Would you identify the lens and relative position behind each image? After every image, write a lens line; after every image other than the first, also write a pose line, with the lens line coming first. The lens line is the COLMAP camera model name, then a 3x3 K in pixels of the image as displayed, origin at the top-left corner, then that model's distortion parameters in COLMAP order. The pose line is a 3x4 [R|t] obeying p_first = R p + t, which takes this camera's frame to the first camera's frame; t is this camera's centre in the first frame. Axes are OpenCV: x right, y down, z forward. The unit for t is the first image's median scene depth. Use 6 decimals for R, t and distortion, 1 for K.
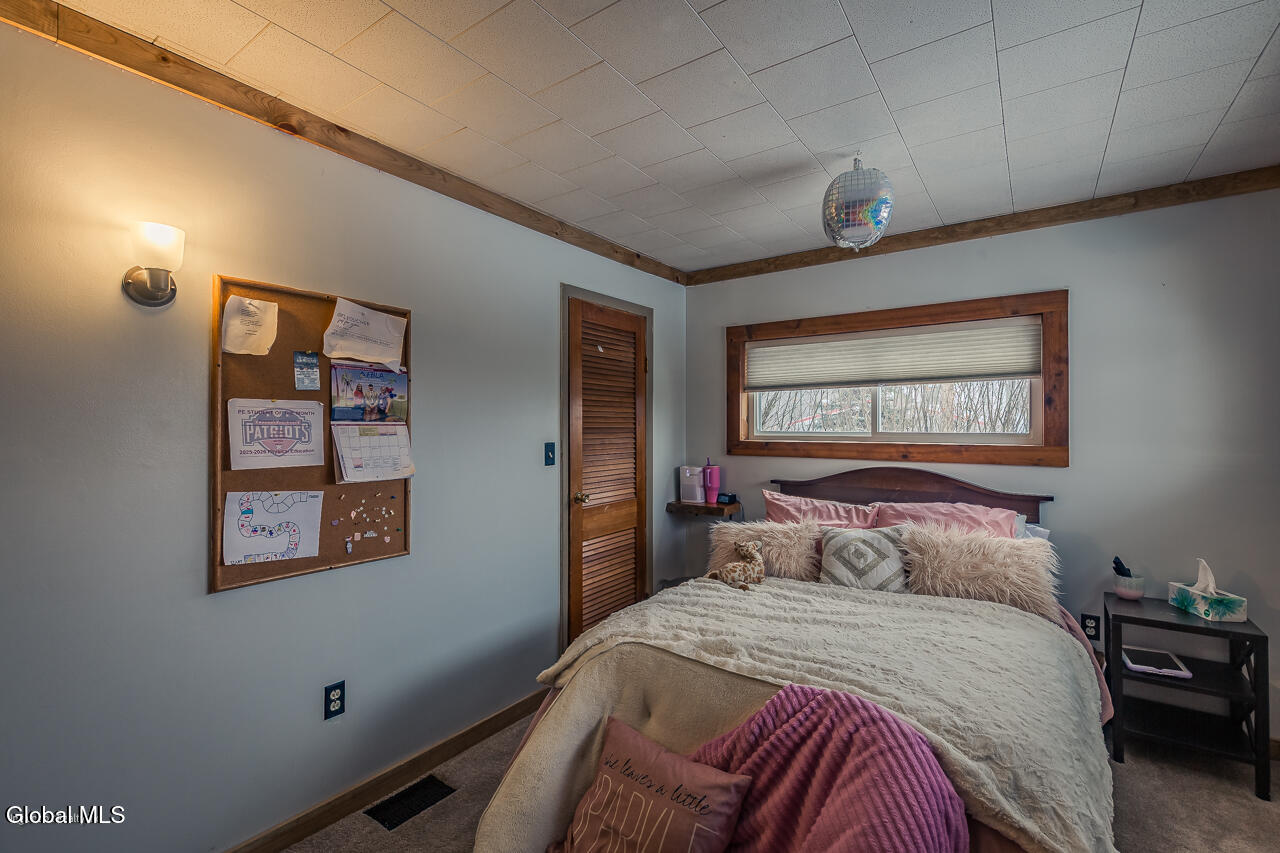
lens RADIAL K [[572.0, 0, 641.8], [0, 572.0, 427.2], [0, 0, 1]] dist [0.002978, -0.000269]
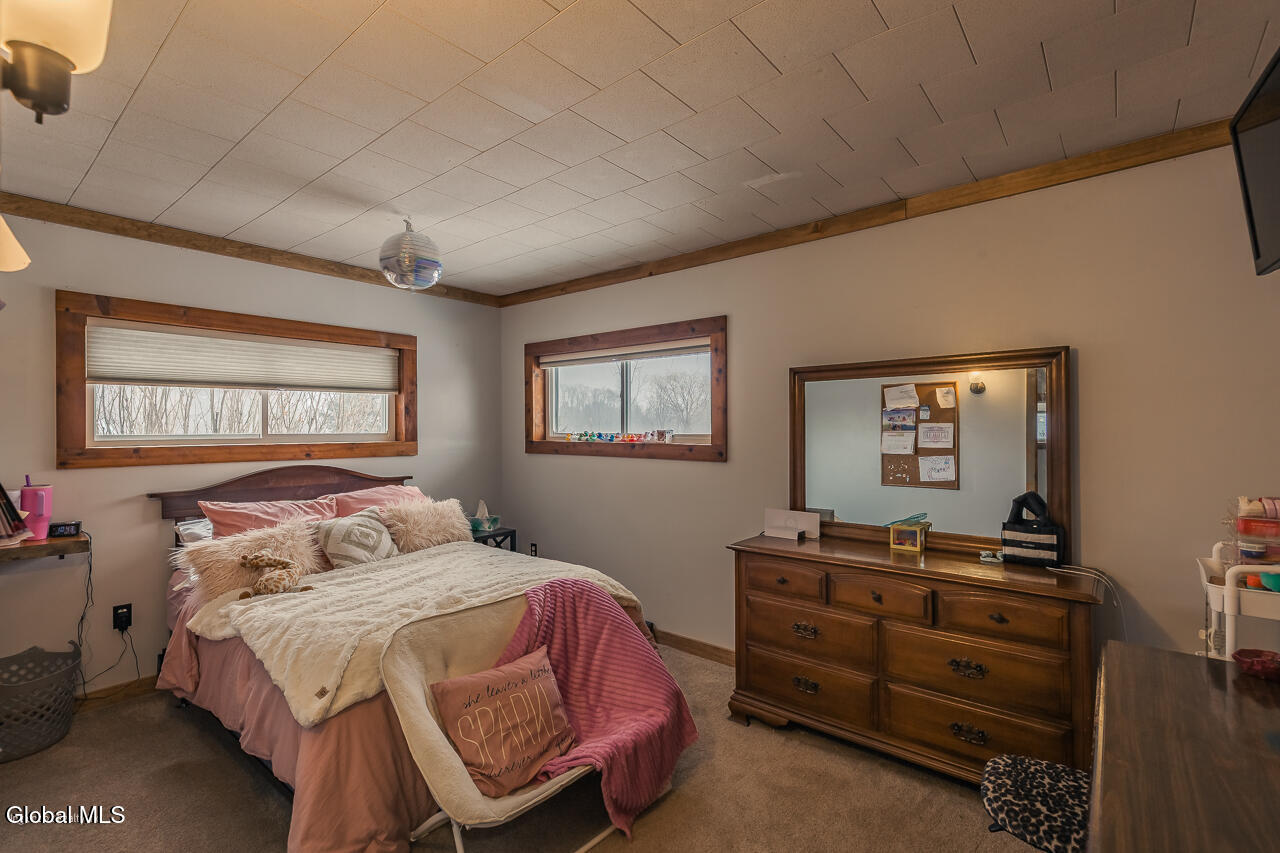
lens RADIAL K [[572.0, 0, 642.0], [0, 572.0, 425.1], [0, 0, 1]] dist [0.002978, -0.000269]
pose [[0.070592, 0.004180, 0.997497, -0.920210], [0.003369, 0.999985, -0.004429, -0.001024], [-0.997500, 0.003673, 0.070577, 0.399936]]
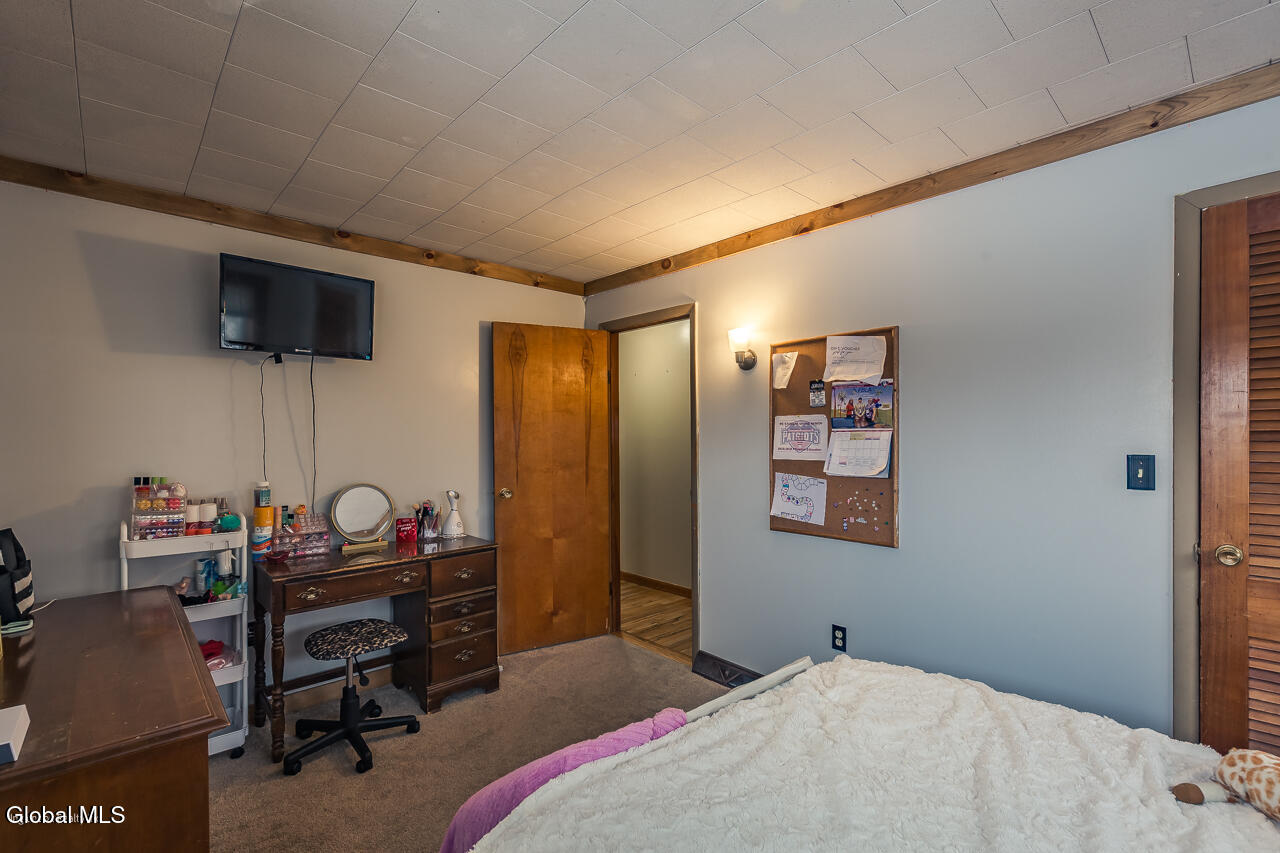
lens RADIAL K [[572.0, 0, 642.5], [0, 572.0, 432.6], [0, 0, 1]] dist [0.002978, -0.000269]
pose [[-0.208302, 0.005671, -0.978048, 0.817113], [0.011818, 0.999925, 0.003281, -0.010178], [0.977993, -0.010875, -0.208354, 0.798917]]
